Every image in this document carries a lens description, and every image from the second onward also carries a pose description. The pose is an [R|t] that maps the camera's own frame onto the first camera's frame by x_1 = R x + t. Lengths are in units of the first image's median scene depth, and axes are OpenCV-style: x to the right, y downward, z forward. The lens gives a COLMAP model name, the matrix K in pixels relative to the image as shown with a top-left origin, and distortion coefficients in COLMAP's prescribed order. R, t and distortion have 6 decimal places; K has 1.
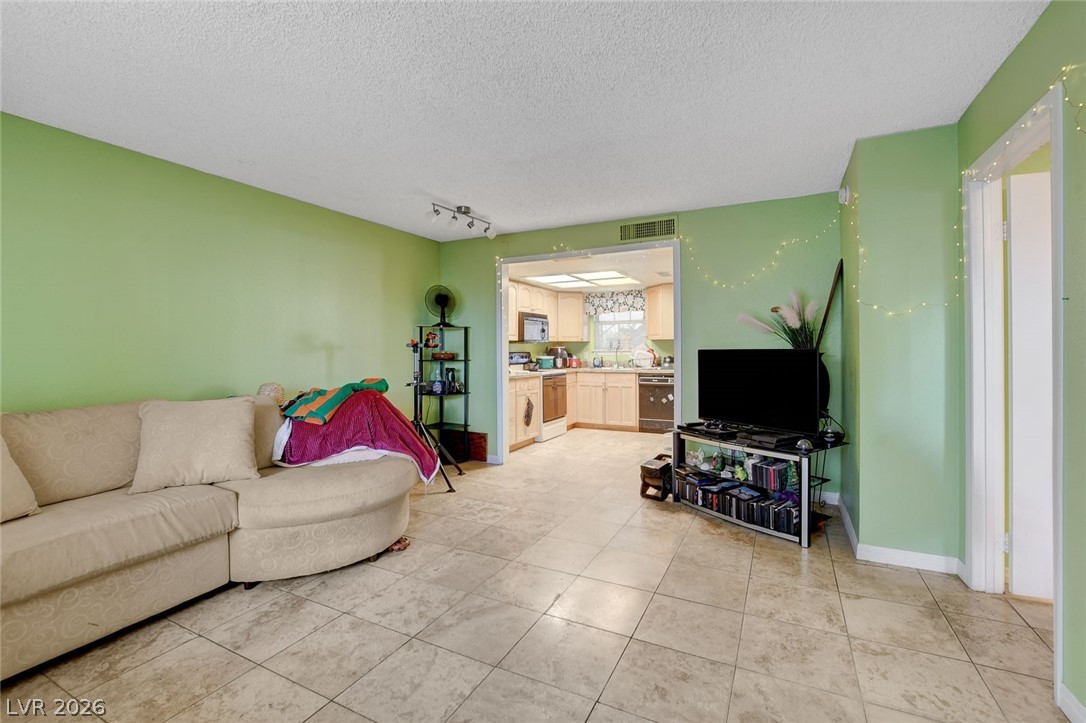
lens RADIAL K [[479.4, 0, 538.7], [0, 479.4, 350.4], [0, 0, 1]] dist [-0.022962, 0.002323]
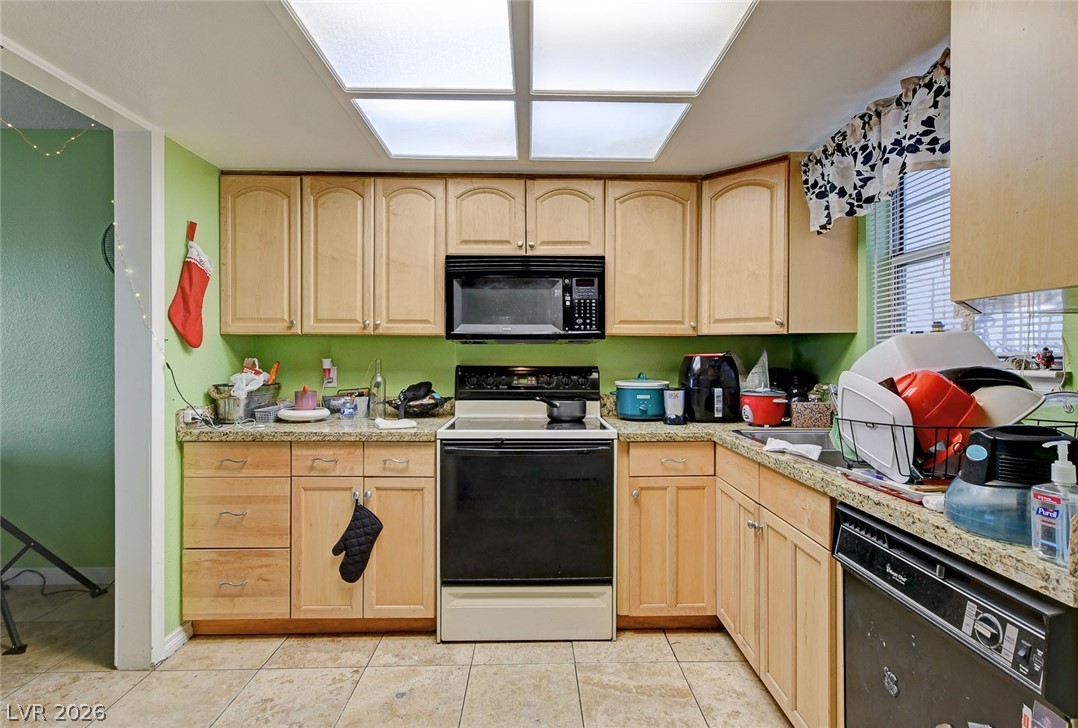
lens RADIAL K [[551.8, 0, 535.7], [0, 551.8, 355.7], [0, 0, 1]] dist [0.001917, 0.000449]
pose [[0.462948, 0.008640, -0.886344, 0.334696], [-0.004011, 0.999963, 0.007652, -0.008167], [0.886377, 0.000013, 0.462965, 0.786398]]
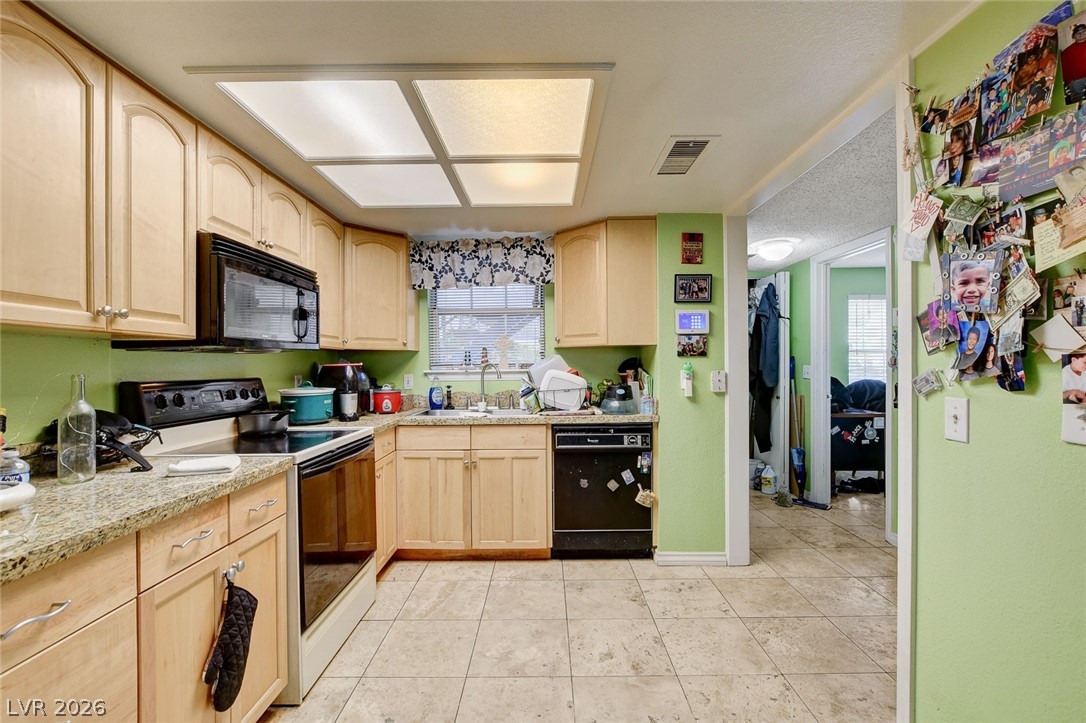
lens RADIAL K [[479.4, 0, 549.3], [0, 479.4, 363.4], [0, 0, 1]] dist [-0.022962, 0.002323]
pose [[0.889648, -0.001526, 0.456645, 0.011036], [0.003740, 0.999985, -0.003944, -0.005003], [-0.456632, 0.005217, 0.889640, 0.611333]]
